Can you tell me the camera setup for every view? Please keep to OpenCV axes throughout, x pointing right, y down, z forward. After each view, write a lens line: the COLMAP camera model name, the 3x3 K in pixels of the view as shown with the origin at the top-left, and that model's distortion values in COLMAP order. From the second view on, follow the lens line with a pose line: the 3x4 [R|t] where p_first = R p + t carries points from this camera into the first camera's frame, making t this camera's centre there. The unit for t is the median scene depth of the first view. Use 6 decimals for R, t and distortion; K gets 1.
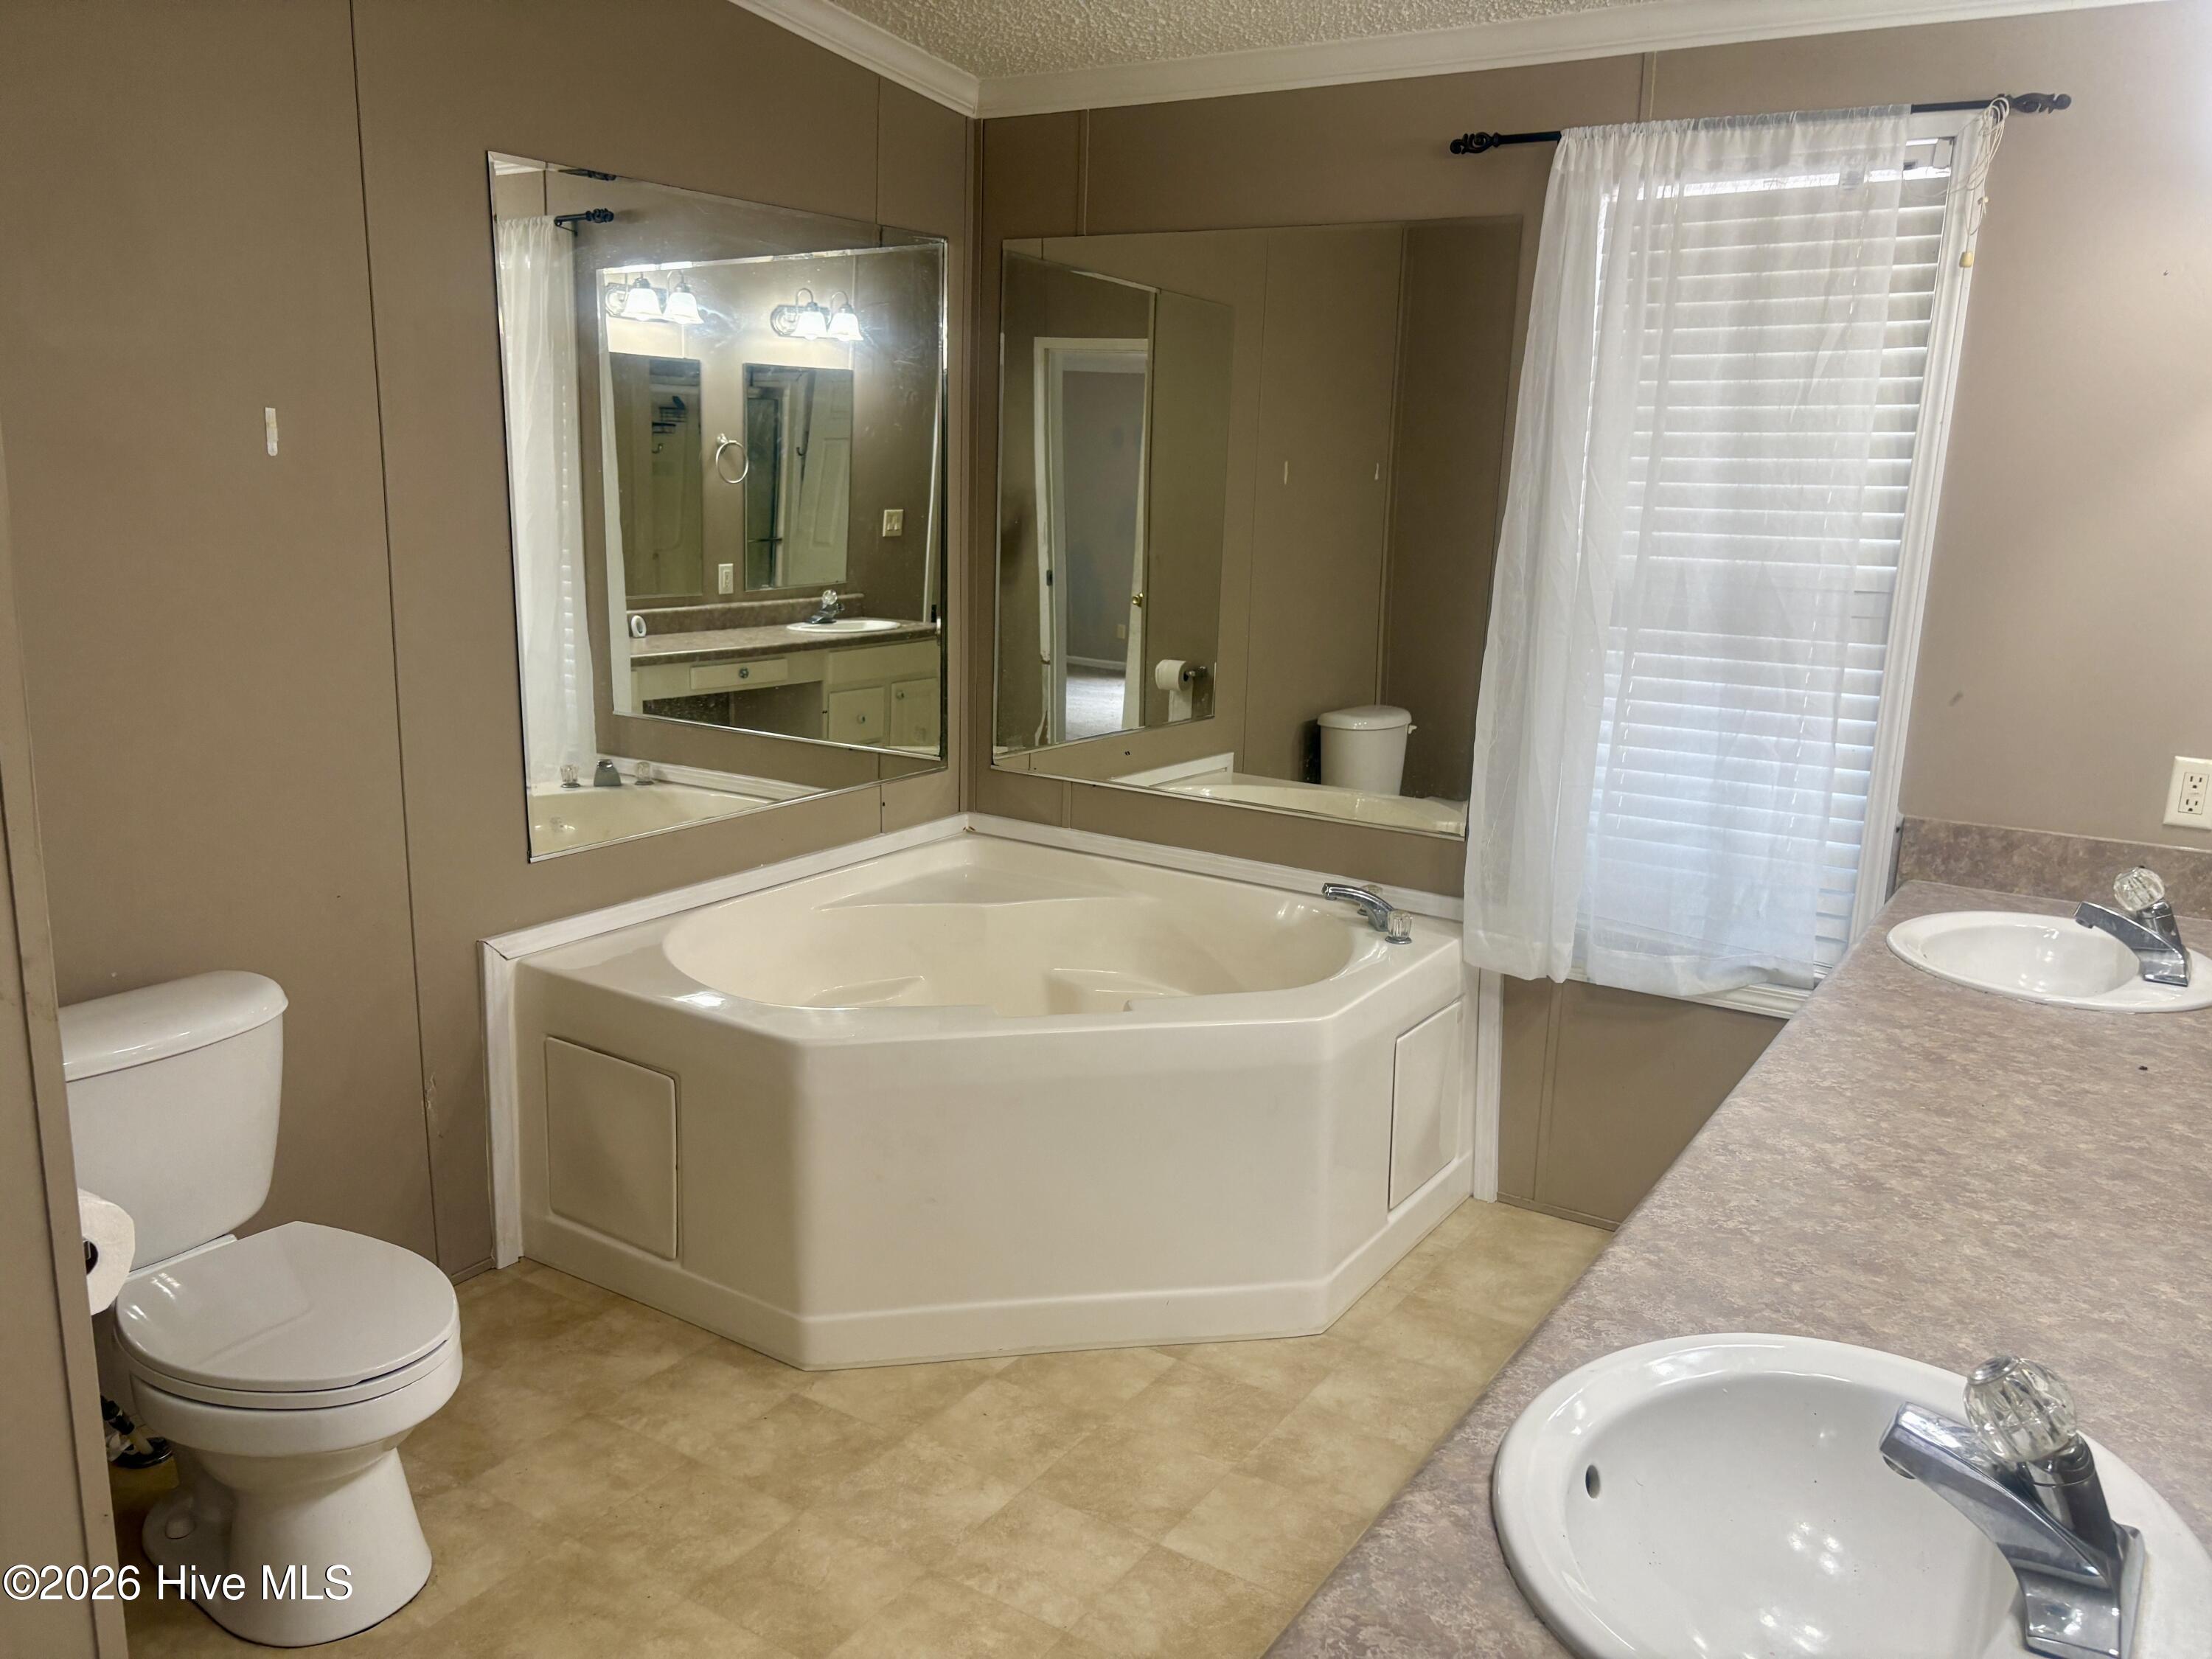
lens RADIAL K [[1679.4, 0, 1110.5], [0, 1679.4, 830.1], [0, 0, 1]] dist [0.034294, -0.000714]
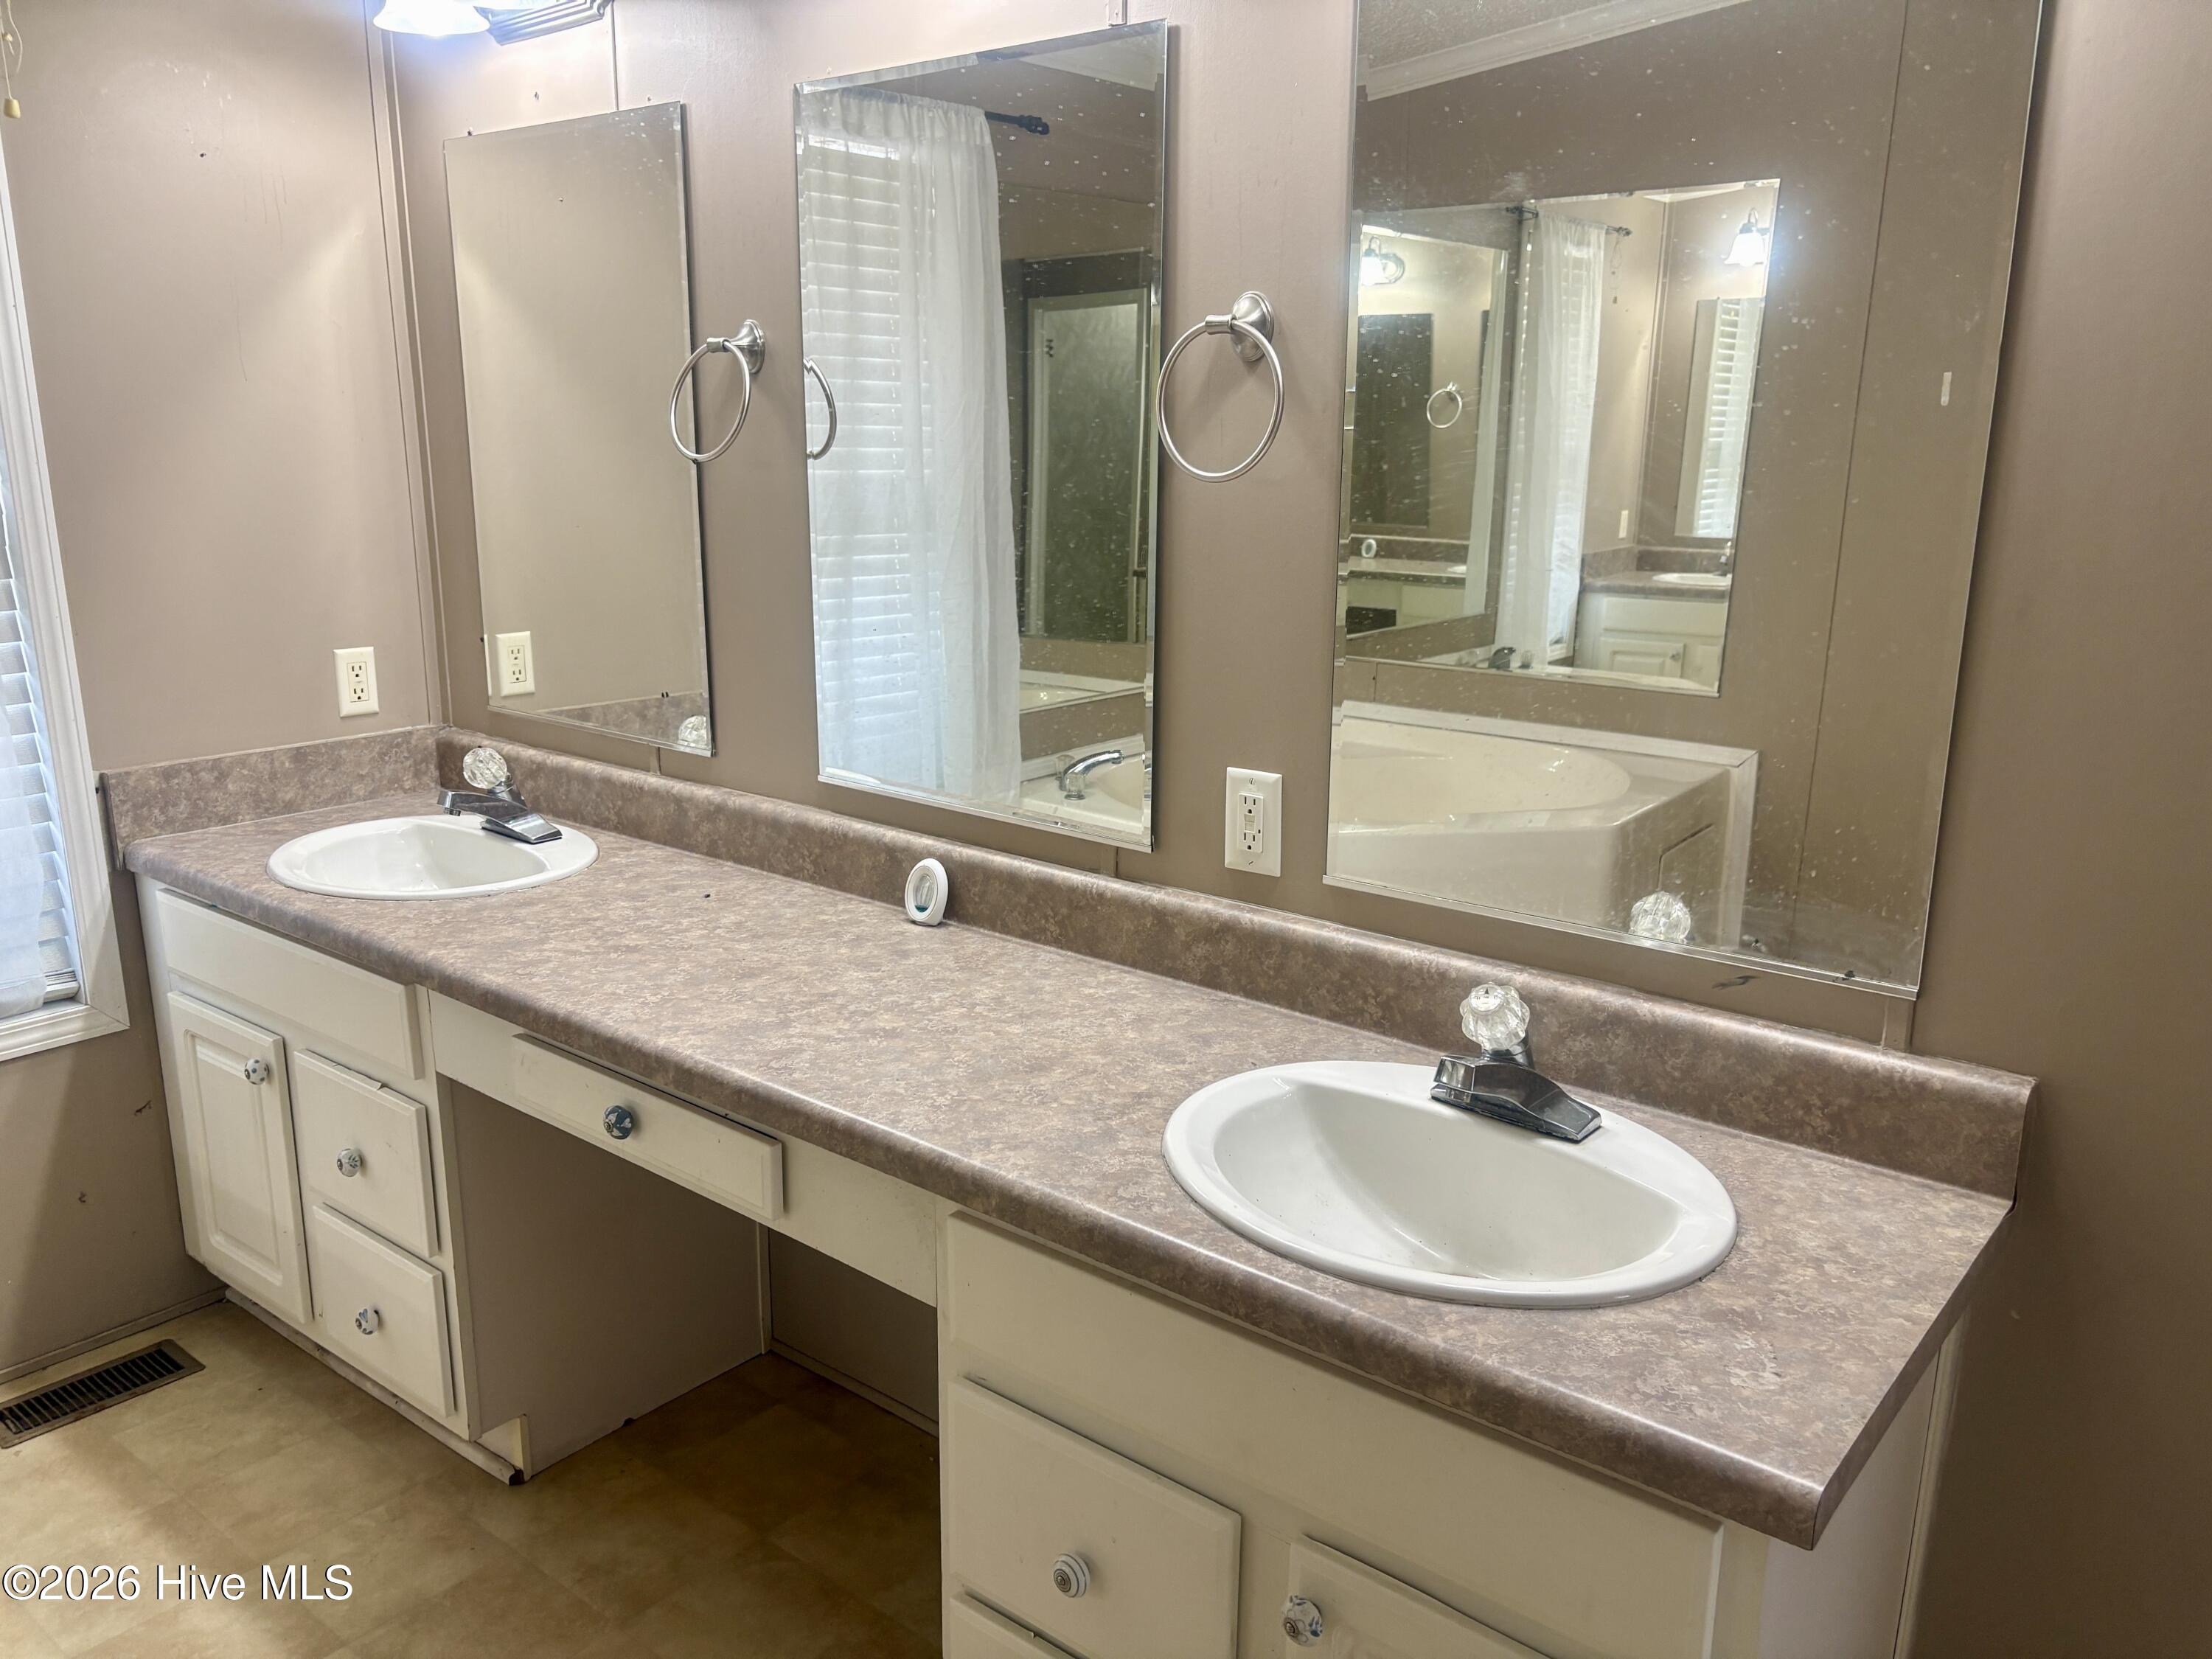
lens RADIAL K [[1679.4, 0, 1113.0], [0, 1679.4, 832.1], [0, 0, 1]] dist [0.034294, -0.000714]
pose [[0.106905, -0.259607, 0.959779, -0.407392], [0.205343, 0.950264, 0.234162, -0.101917], [-0.972834, 0.172051, 0.154896, 0.517021]]
